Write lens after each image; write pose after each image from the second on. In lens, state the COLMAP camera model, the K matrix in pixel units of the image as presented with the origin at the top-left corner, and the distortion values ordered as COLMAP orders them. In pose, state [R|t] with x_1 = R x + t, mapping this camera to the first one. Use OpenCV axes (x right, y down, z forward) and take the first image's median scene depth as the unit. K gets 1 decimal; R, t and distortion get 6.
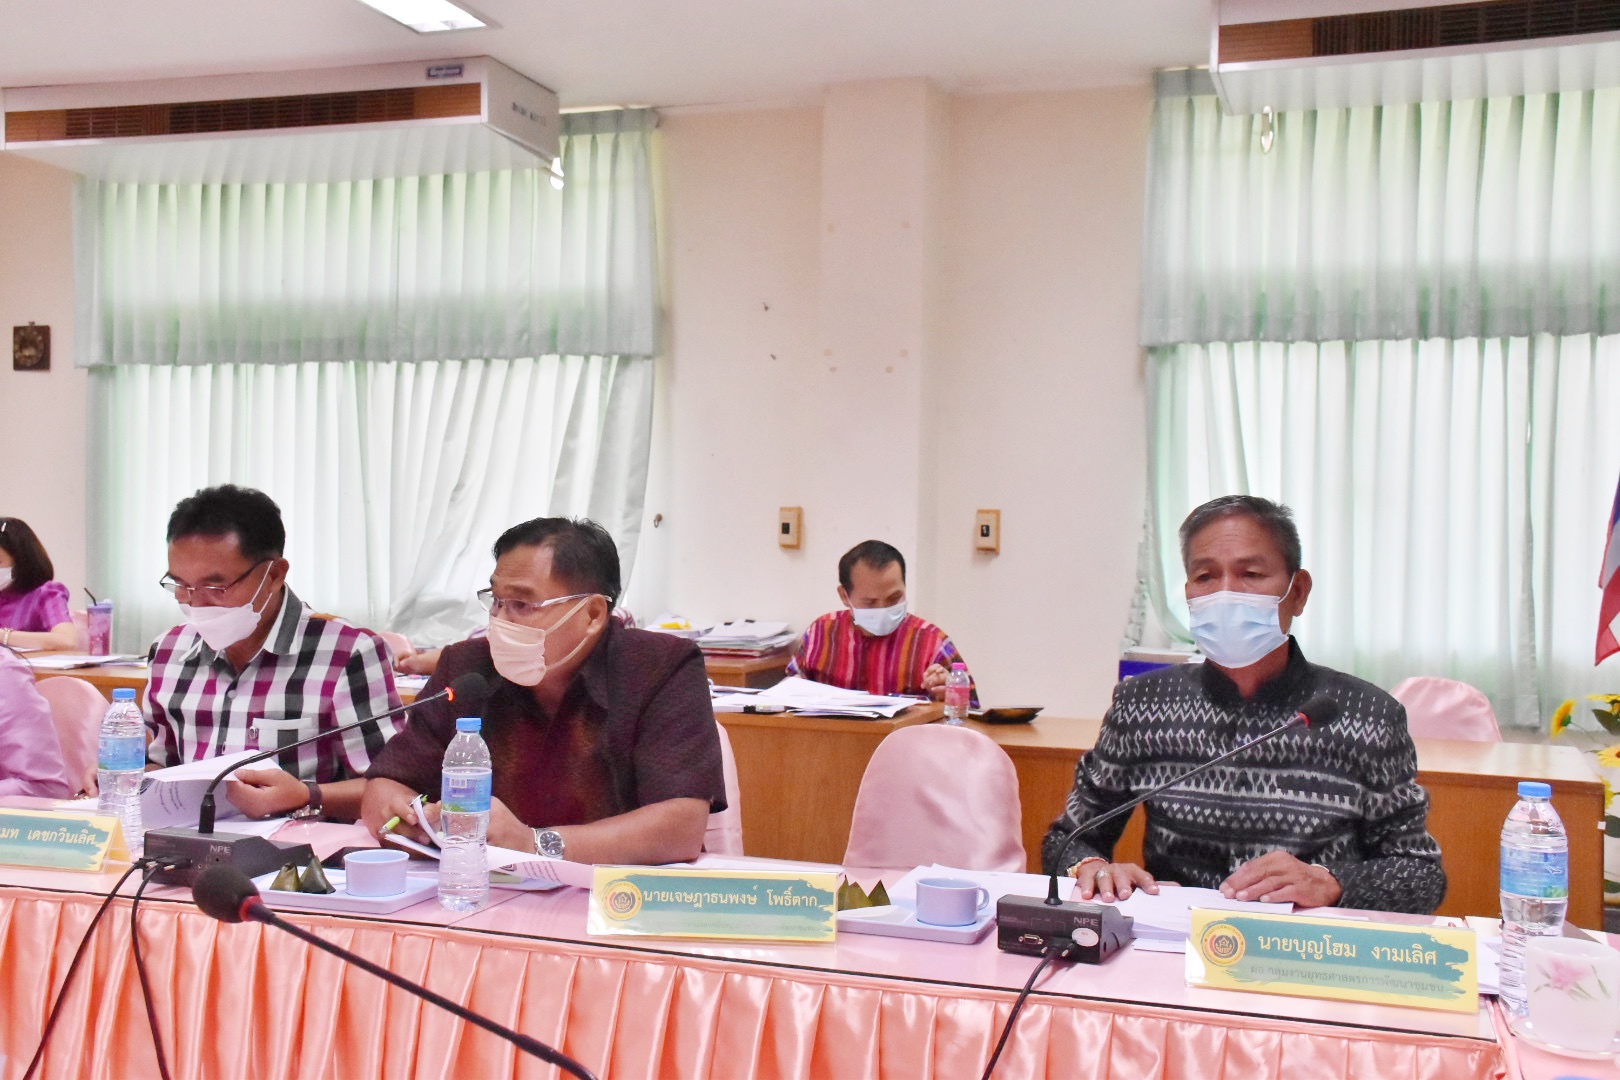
lens RADIAL K [[1681.7, 0, 808.5], [0, 1681.7, 559.6], [0, 0, 1]] dist [-0.005605, 0.192116]
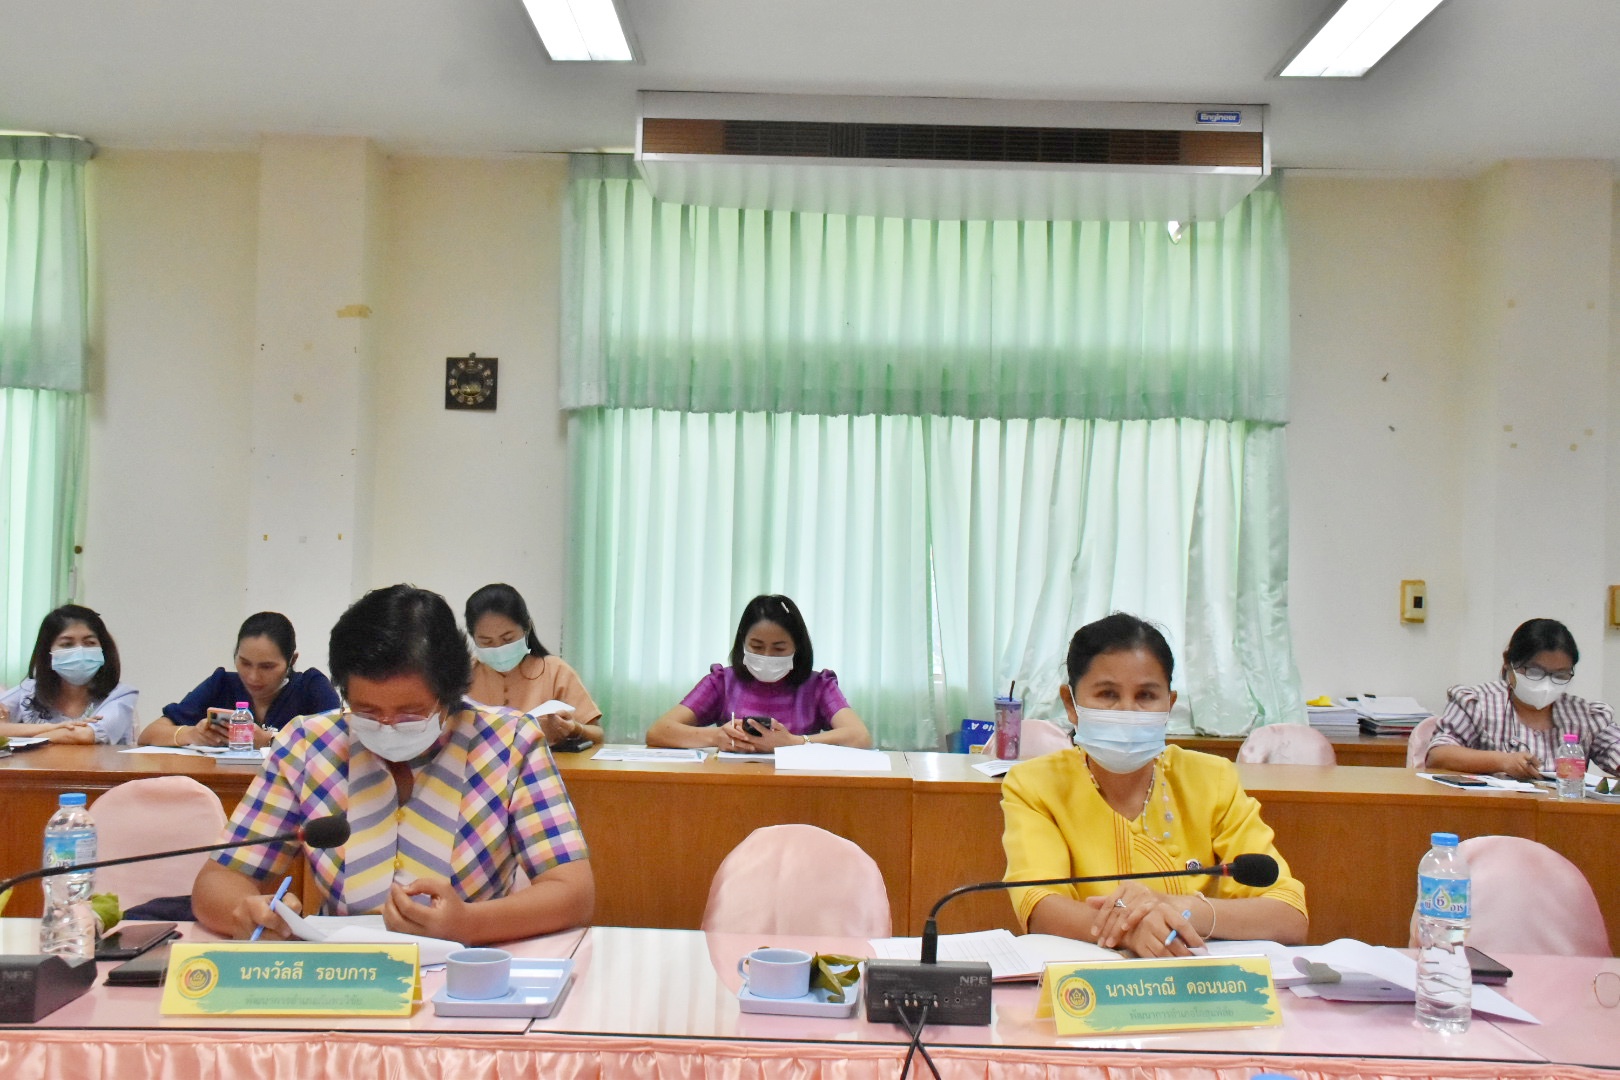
lens RADIAL K [[1625.5, 0, 811.2], [0, 1625.5, 473.4], [0, 0, 1]] dist [0.087037, -0.004800]
pose [[0.947236, 0.028683, 0.319252, -0.605457], [-0.001468, 0.996366, -0.085165, -0.011415], [-0.320535, 0.080203, 0.943835, 0.191535]]
